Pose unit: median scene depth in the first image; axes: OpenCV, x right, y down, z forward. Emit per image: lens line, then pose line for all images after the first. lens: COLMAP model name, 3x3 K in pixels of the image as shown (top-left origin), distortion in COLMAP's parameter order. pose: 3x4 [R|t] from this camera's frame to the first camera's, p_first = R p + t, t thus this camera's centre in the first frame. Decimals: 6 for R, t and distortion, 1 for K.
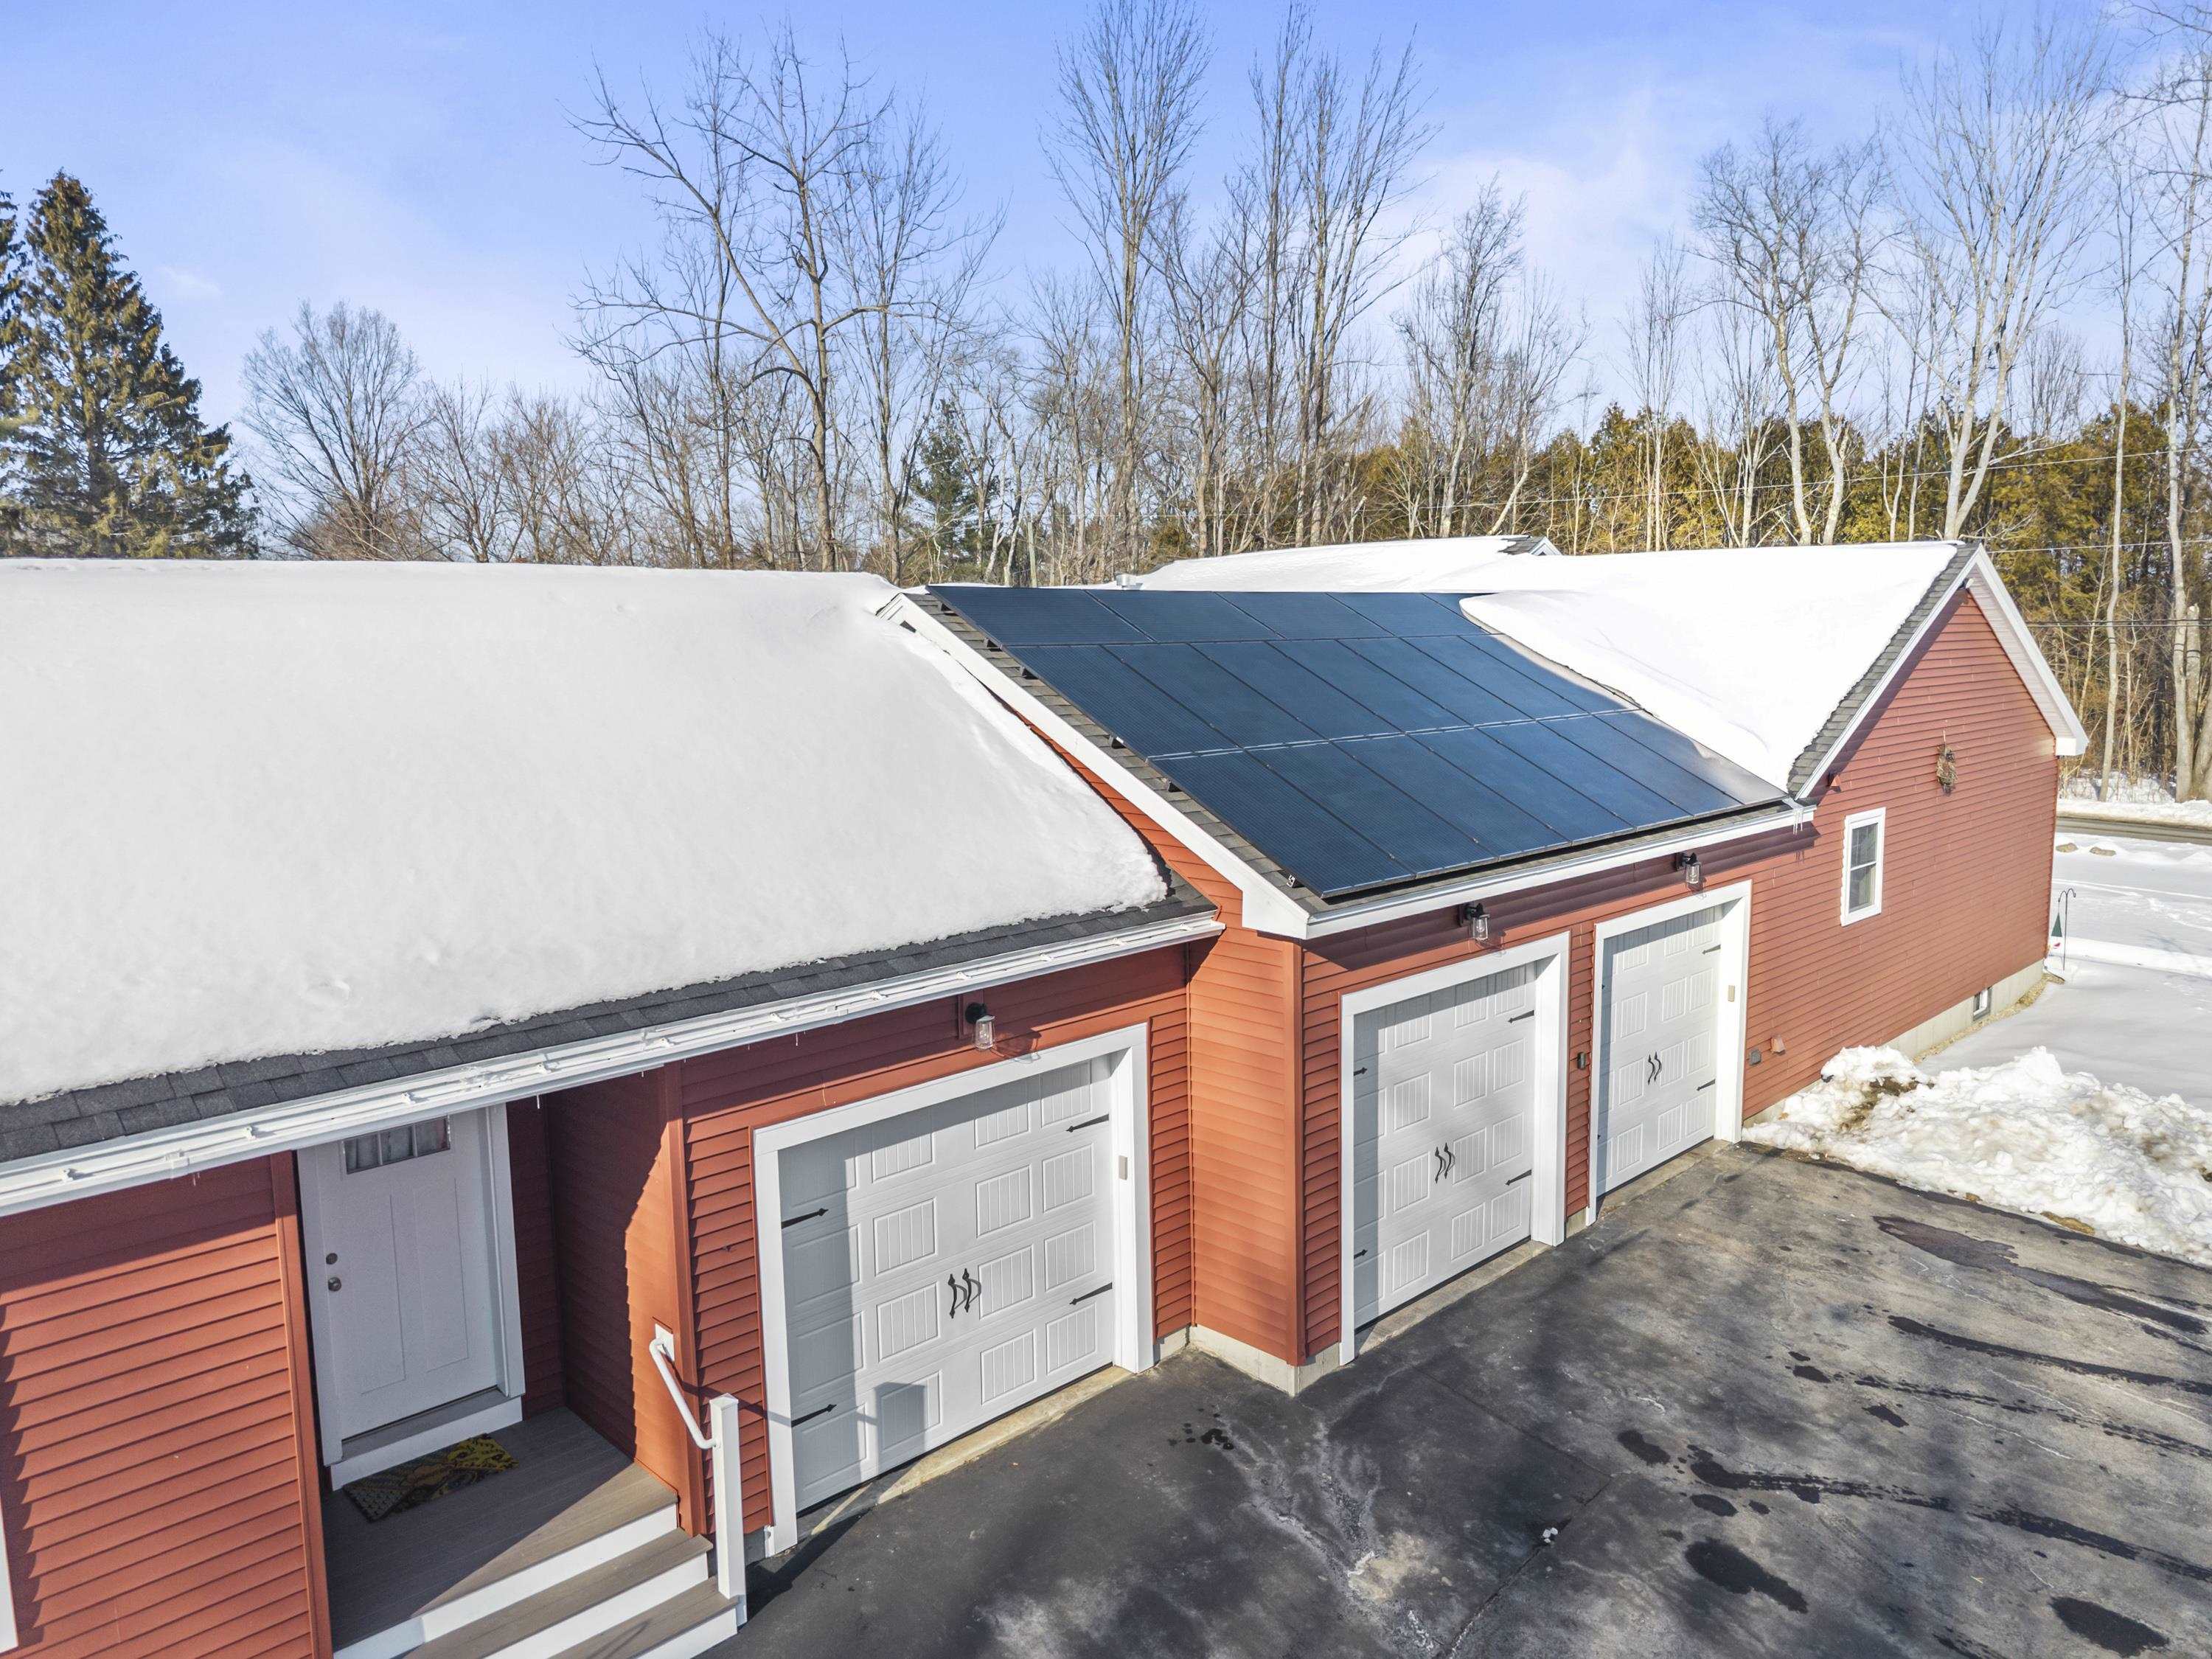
lens RADIAL K [[1517.3, 0, 1107.3], [0, 1517.3, 817.5], [0, 0, 1]] dist [0.052439, -0.005770]
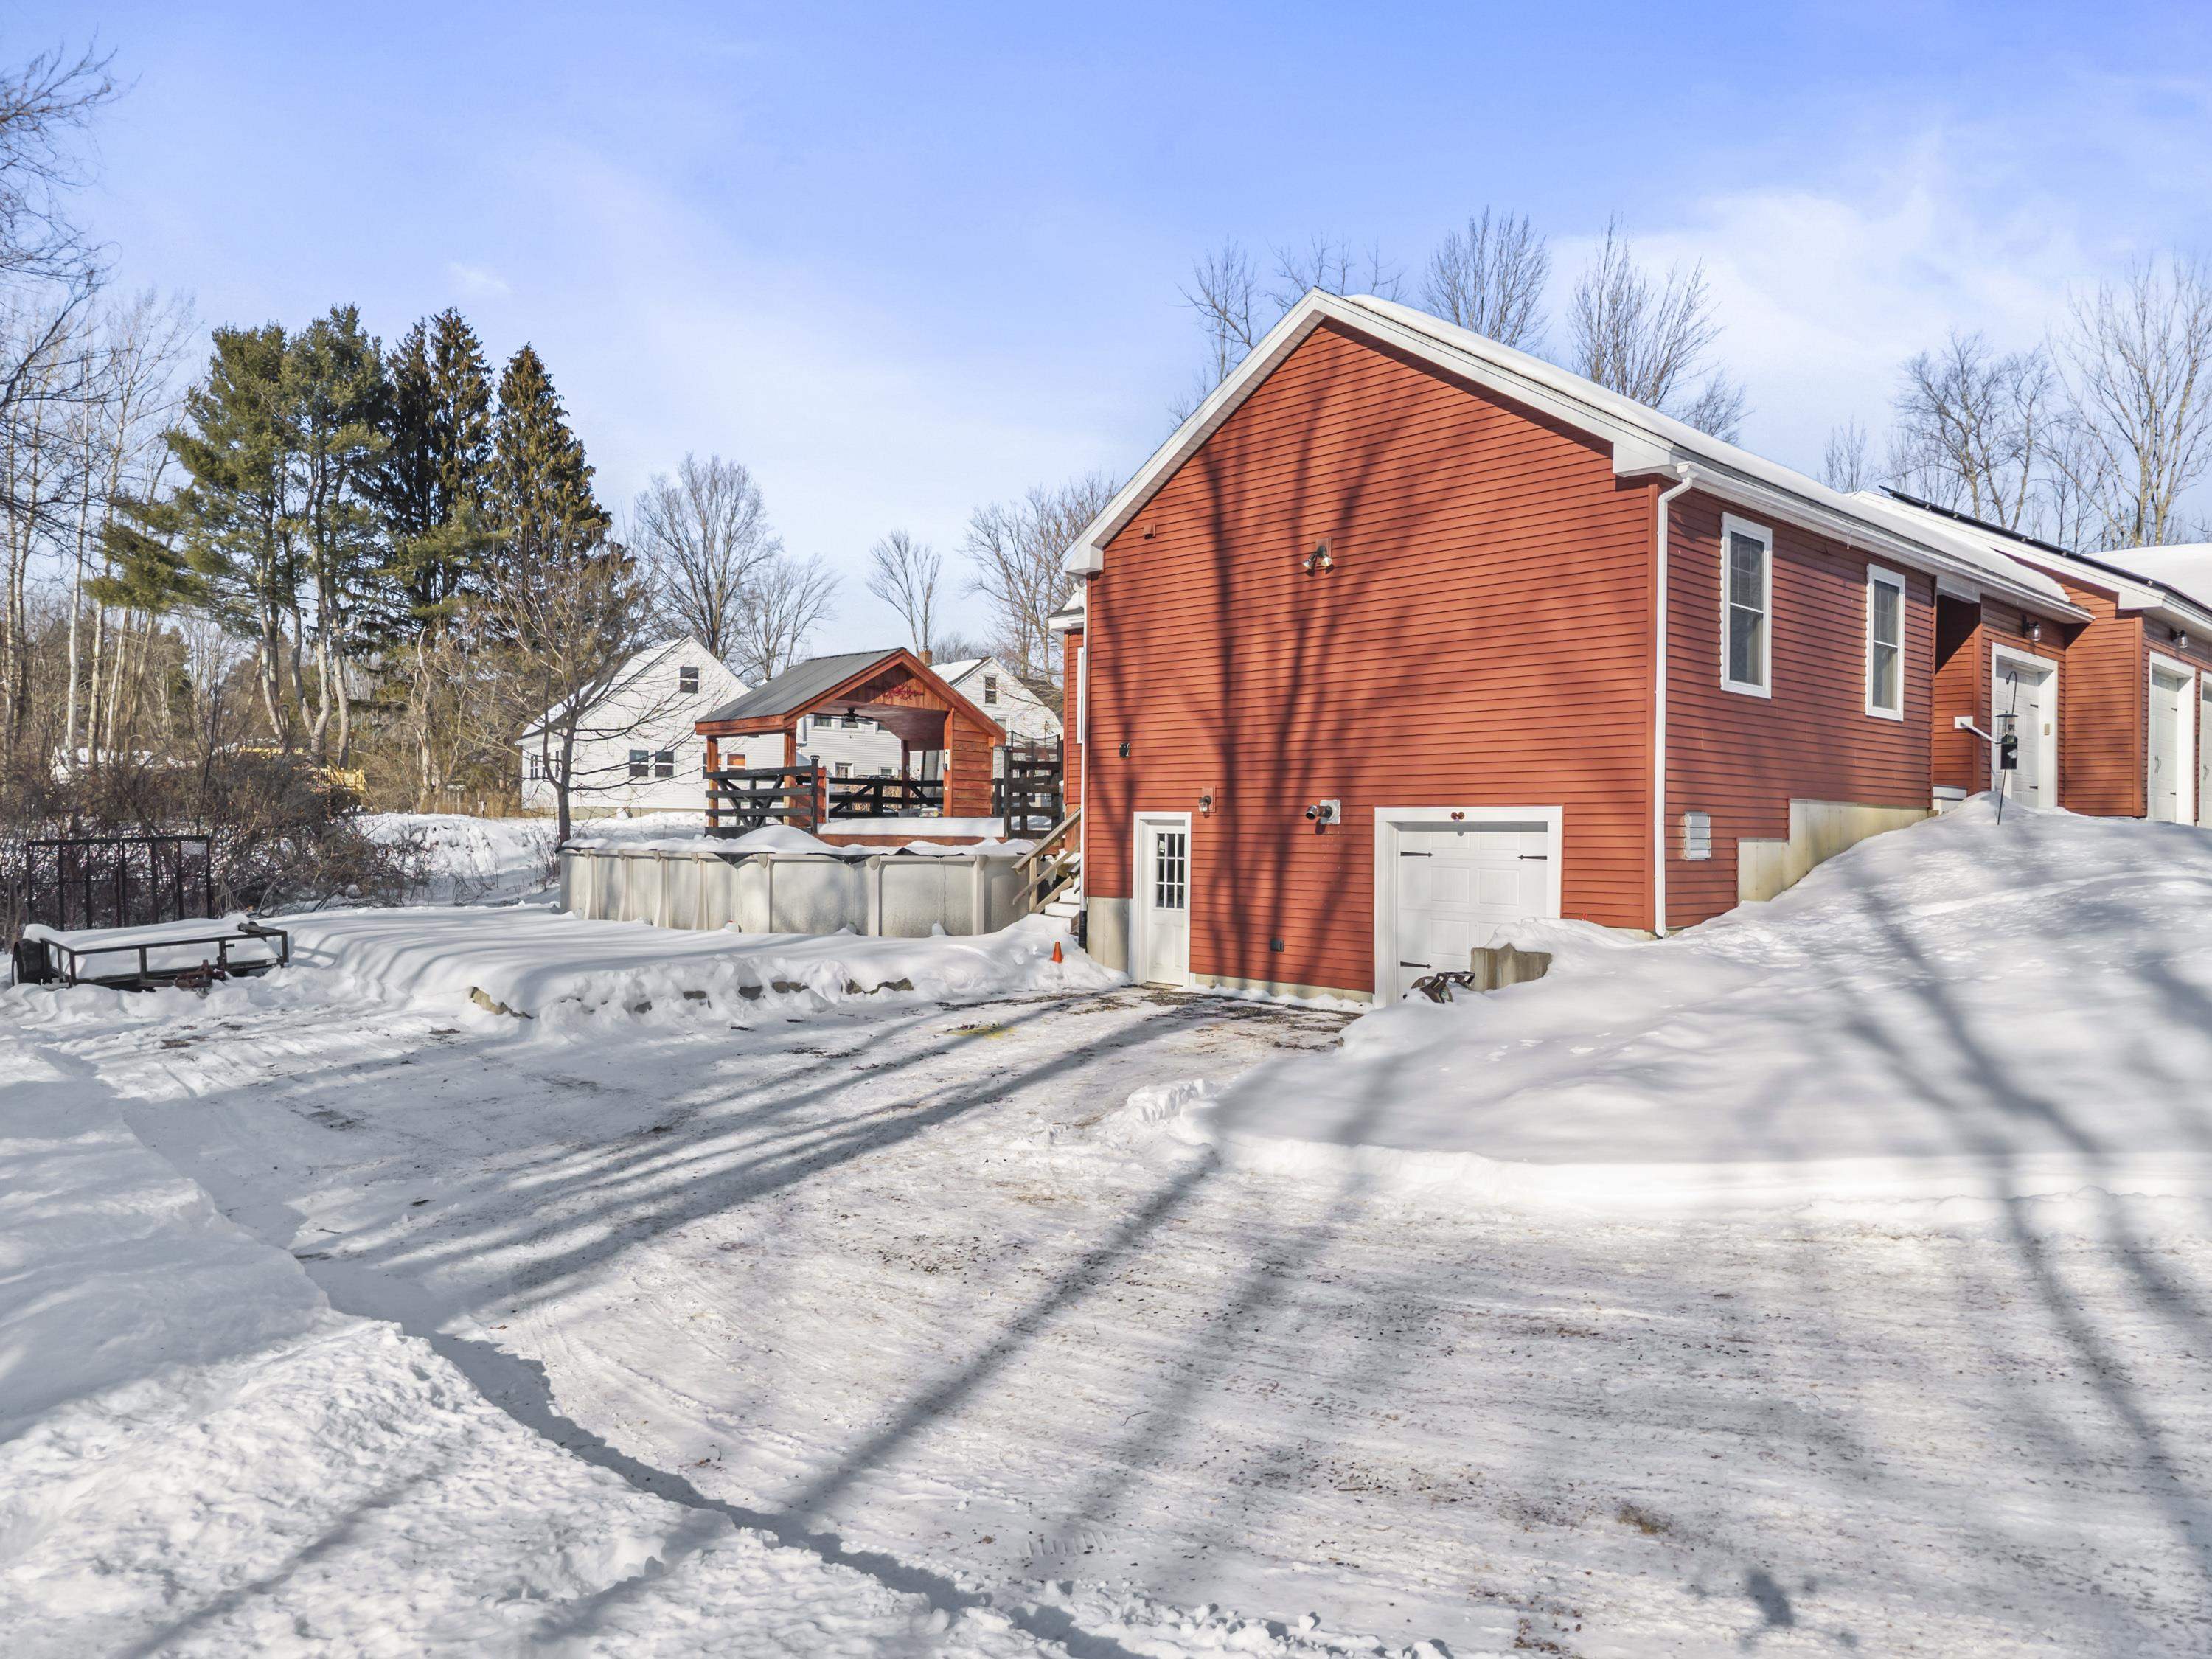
lens RADIAL K [[1552.3, 0, 1106.0], [0, 1552.3, 829.5], [0, 0, 1]] dist [0.053498, -0.063552]
pose [[0.999409, 0.029518, 0.017595, -0.424611], [-0.027010, 0.991295, -0.128856, 0.217106], [-0.021245, 0.128305, 0.991507, -0.360887]]
